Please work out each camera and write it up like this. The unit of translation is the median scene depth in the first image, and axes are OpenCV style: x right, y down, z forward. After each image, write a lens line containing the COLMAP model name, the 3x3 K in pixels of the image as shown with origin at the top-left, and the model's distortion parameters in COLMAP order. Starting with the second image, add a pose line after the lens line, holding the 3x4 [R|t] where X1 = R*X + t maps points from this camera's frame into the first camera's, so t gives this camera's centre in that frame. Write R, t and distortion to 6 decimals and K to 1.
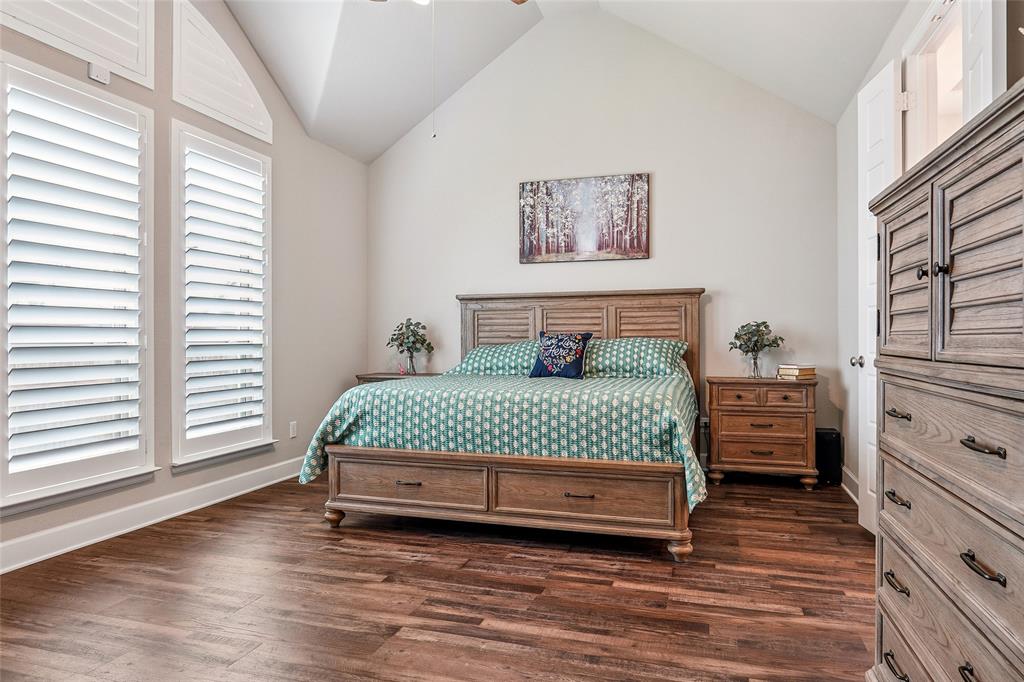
lens RADIAL K [[637.4, 0, 513.1], [0, 637.4, 344.8], [0, 0, 1]] dist [0.003728, 0.001208]
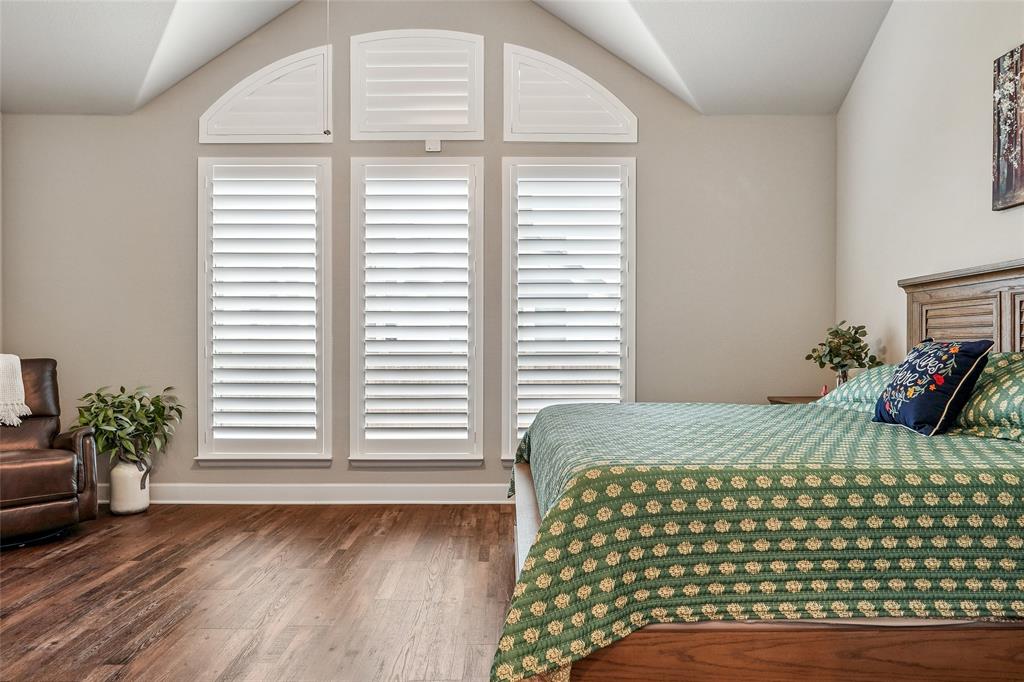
lens RADIAL K [[637.4, 0, 511.4], [0, 637.4, 343.4], [0, 0, 1]] dist [0.003728, 0.001208]
pose [[0.365992, -0.010716, -0.930556, 0.438746], [0.001715, 0.999940, -0.010841, -0.011804], [0.930617, 0.002372, 0.365988, 0.510865]]
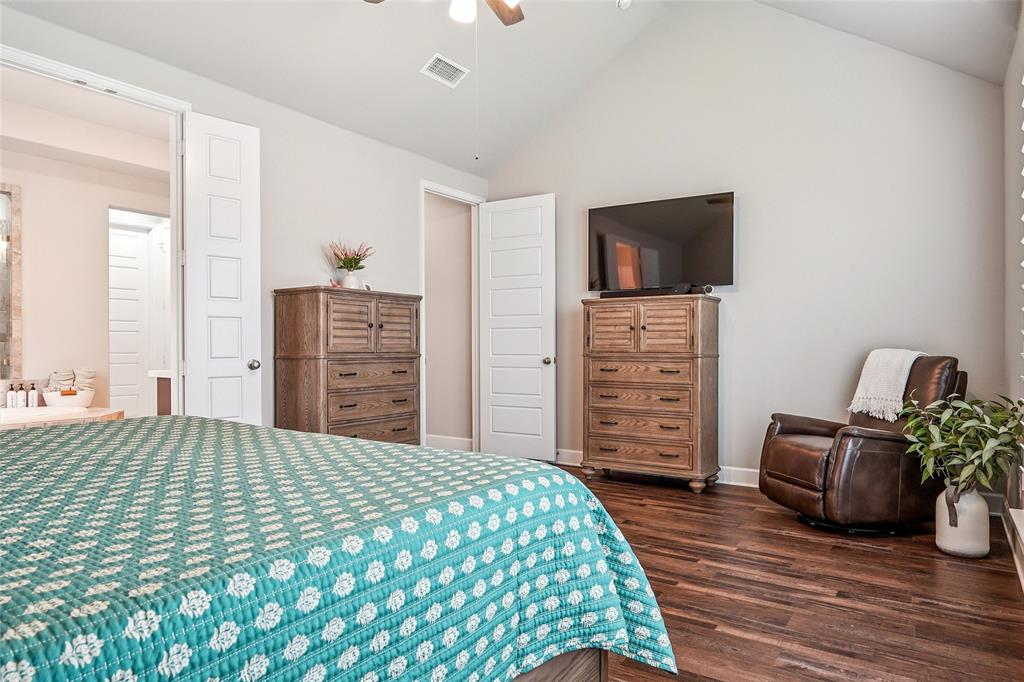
lens RADIAL K [[637.4, 0, 511.3], [0, 637.4, 344.5], [0, 0, 1]] dist [0.003728, 0.001208]
pose [[-0.979047, -0.011793, 0.203290, -0.184235], [-0.012032, 0.999928, 0.000063, -0.010888], [-0.203276, -0.002385, -0.979118, 1.074254]]
